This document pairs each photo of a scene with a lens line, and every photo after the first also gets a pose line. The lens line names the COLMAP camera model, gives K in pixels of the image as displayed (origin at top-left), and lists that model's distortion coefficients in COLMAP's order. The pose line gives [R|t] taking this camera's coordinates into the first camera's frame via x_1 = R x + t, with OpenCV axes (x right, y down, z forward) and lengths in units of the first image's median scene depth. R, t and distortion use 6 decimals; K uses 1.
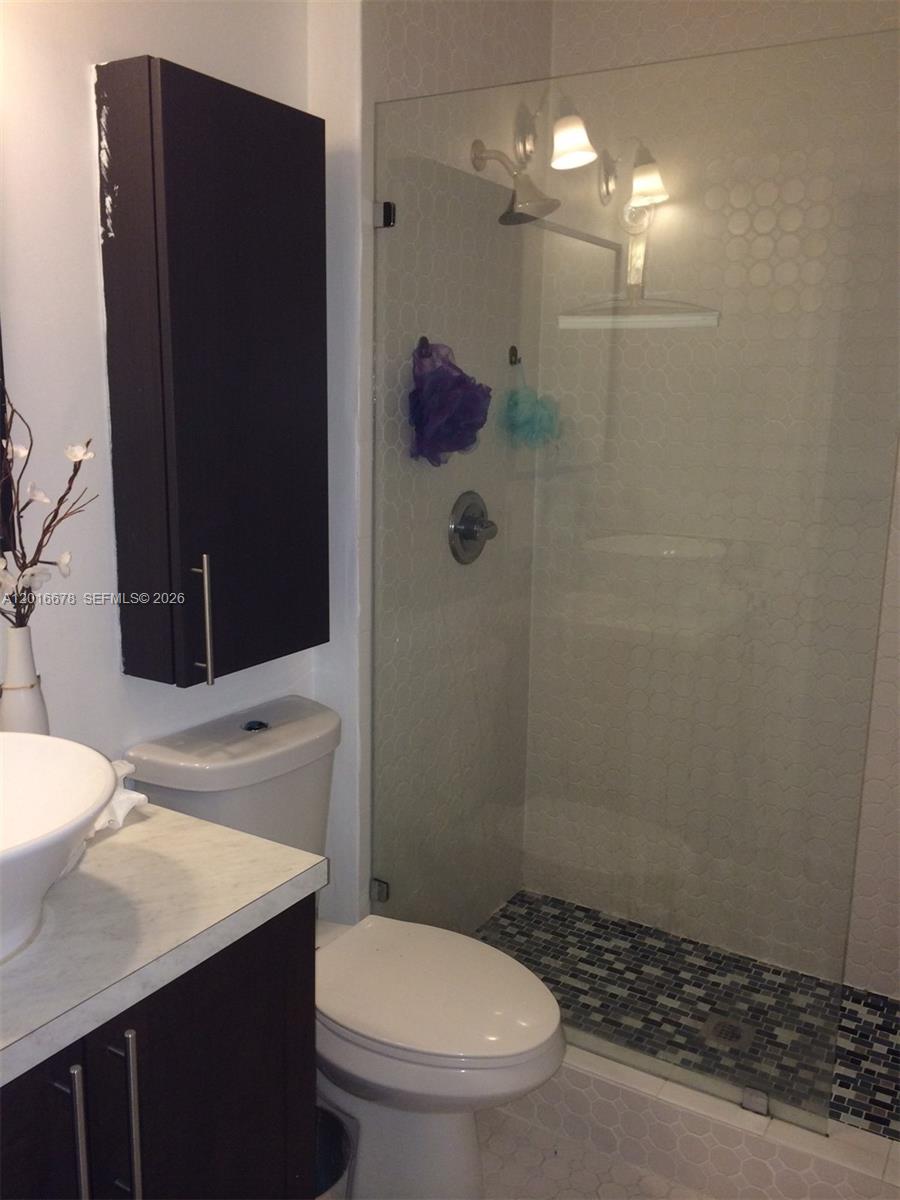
lens RADIAL K [[1029.7, 0, 449.2], [0, 1029.7, 597.2], [0, 0, 1]] dist [0.070443, -0.106643]
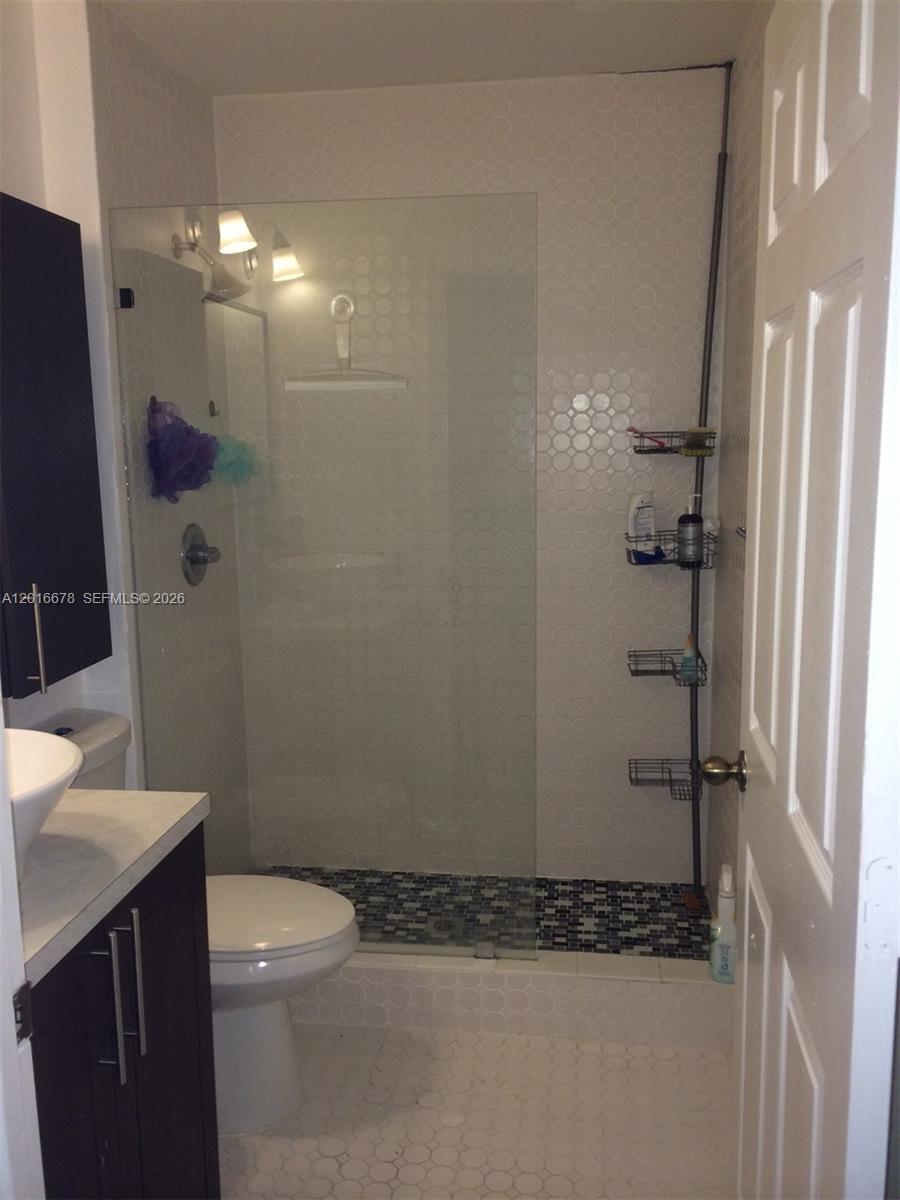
lens RADIAL K [[1029.7, 0, 446.5], [0, 1029.7, 598.4], [0, 0, 1]] dist [0.070443, -0.106643]
pose [[0.916447, -0.095375, 0.388625, -0.240689], [0.108918, 0.993967, -0.012911, 0.038582], [-0.385049, 0.054161, 0.921306, -0.262152]]
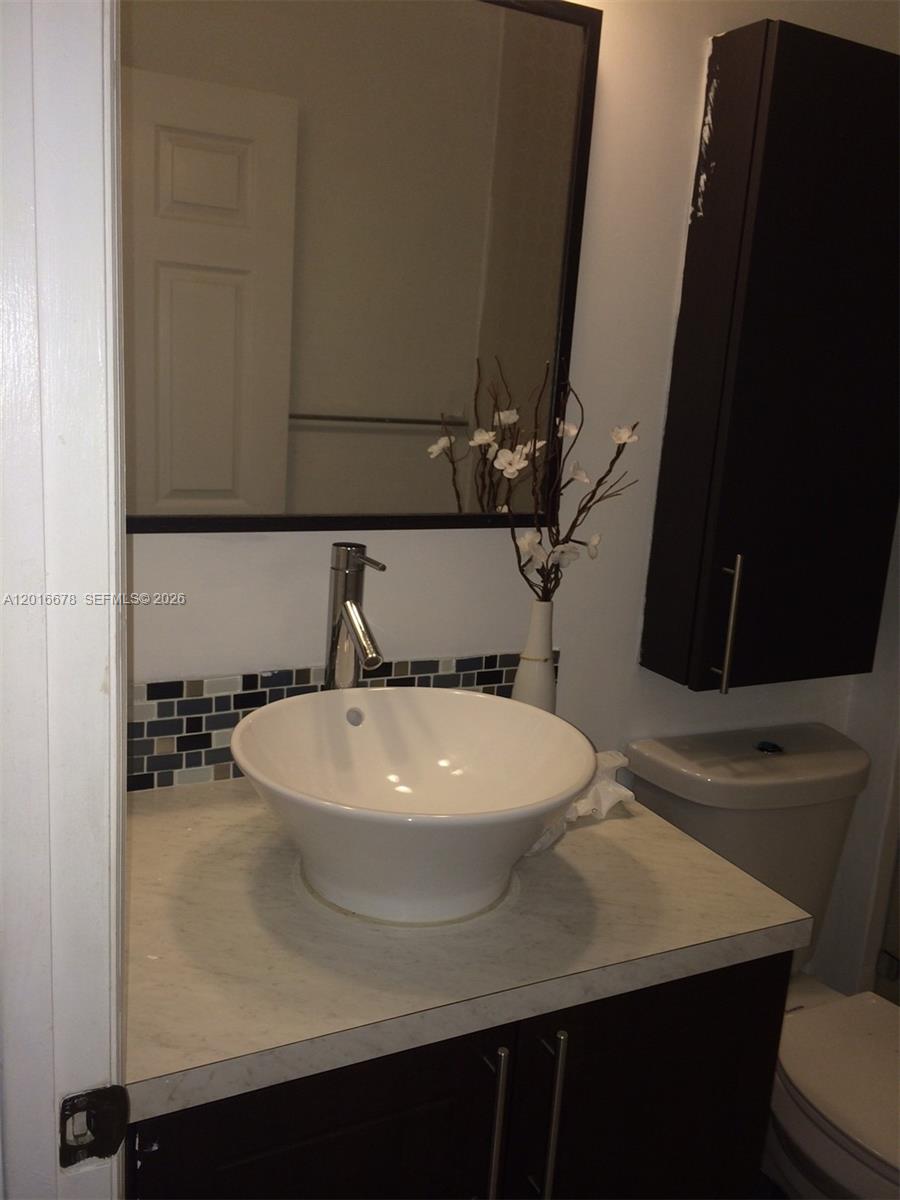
lens RADIAL K [[1029.7, 0, 449.5], [0, 1029.7, 601.5], [0, 0, 1]] dist [0.070443, -0.106643]
pose [[0.850646, 0.150544, -0.503724, 0.015387], [-0.149468, 0.987839, 0.042820, -0.000398], [0.504045, 0.038866, 0.862803, 0.059909]]
